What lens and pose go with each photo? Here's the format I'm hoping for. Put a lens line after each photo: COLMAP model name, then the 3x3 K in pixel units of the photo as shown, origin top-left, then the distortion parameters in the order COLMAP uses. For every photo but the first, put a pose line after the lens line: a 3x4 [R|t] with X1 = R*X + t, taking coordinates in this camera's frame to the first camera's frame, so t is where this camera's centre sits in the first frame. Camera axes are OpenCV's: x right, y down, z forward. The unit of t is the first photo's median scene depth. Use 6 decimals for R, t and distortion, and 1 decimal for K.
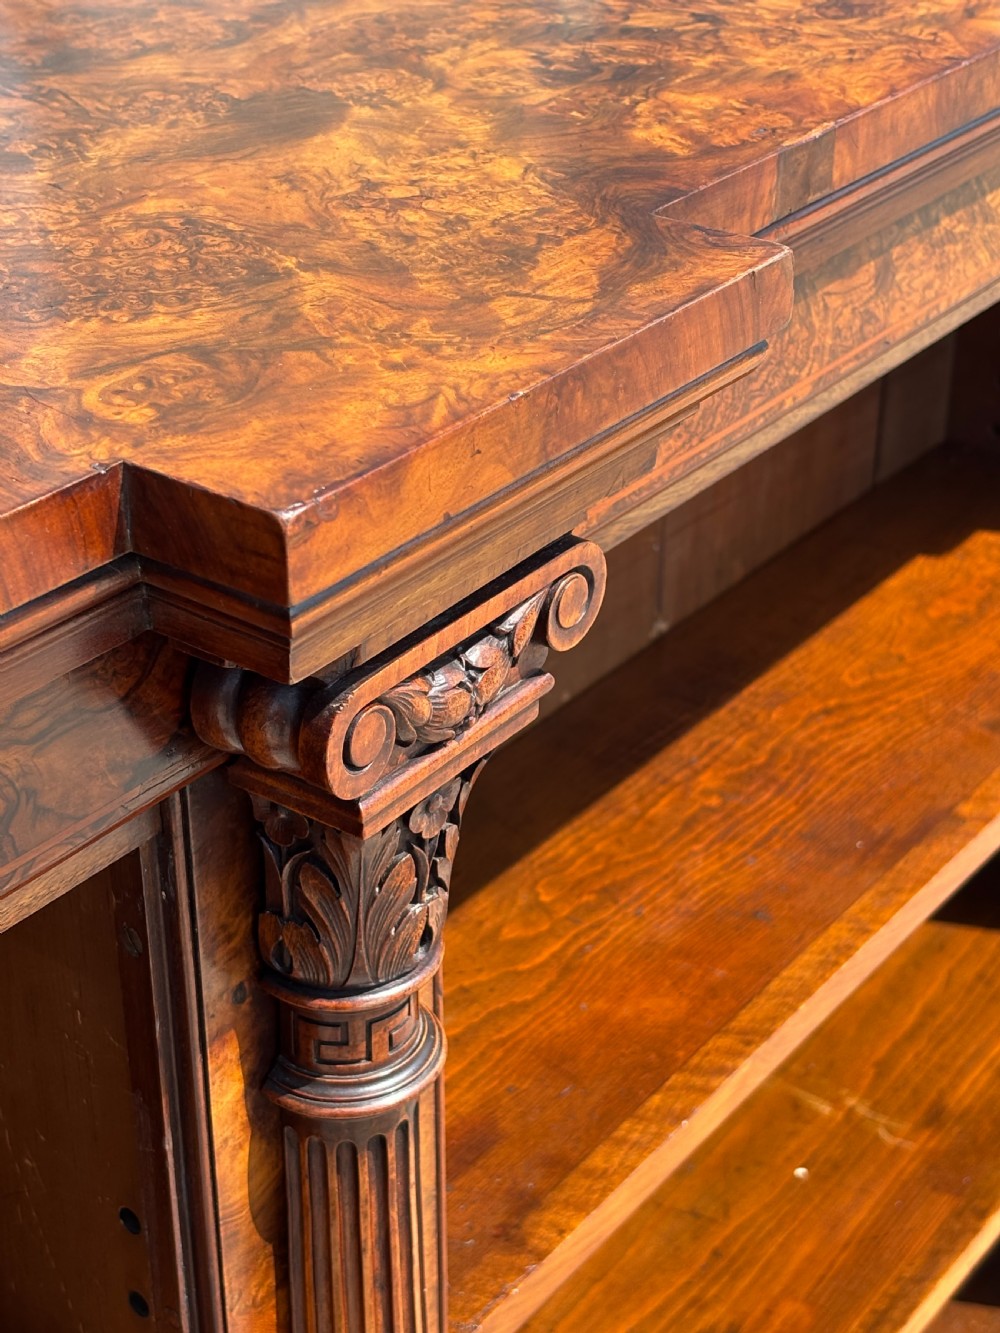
lens RADIAL K [[2516.9, 0, 500.0], [0, 2516.9, 666.5], [0, 0, 1]] dist [0.286849, -1.396006]
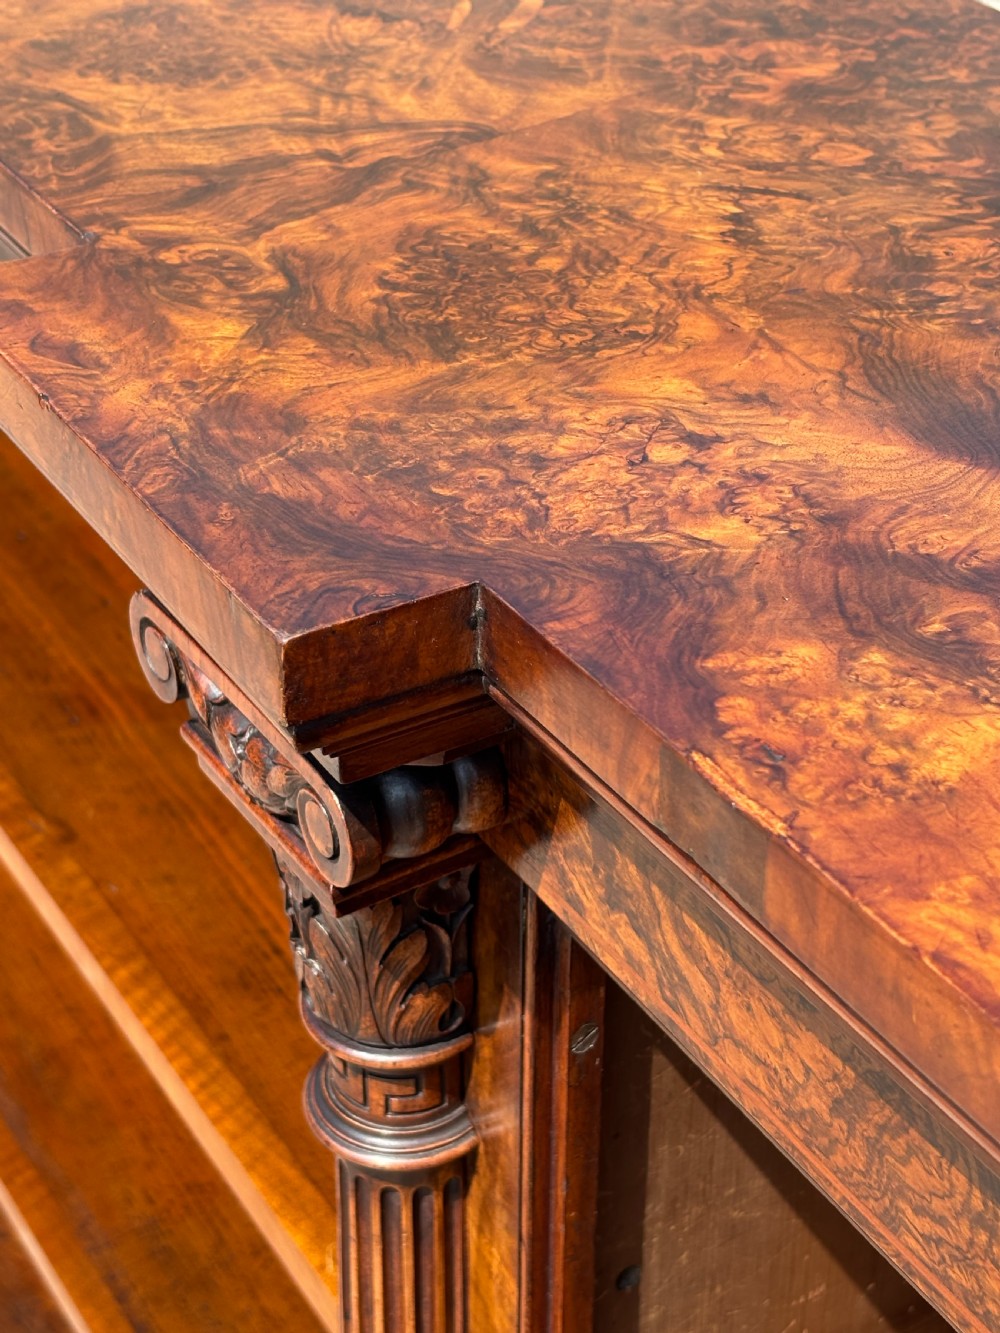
lens RADIAL K [[2516.9, 0, 500.0], [0, 2516.9, 666.5], [0, 0, 1]] dist [0.286849, -1.396006]
pose [[-0.417390, 0.477869, -0.772934, 0.660919], [-0.421675, 0.651600, 0.630561, -0.647672], [0.804969, 0.589117, -0.070467, 1.078934]]
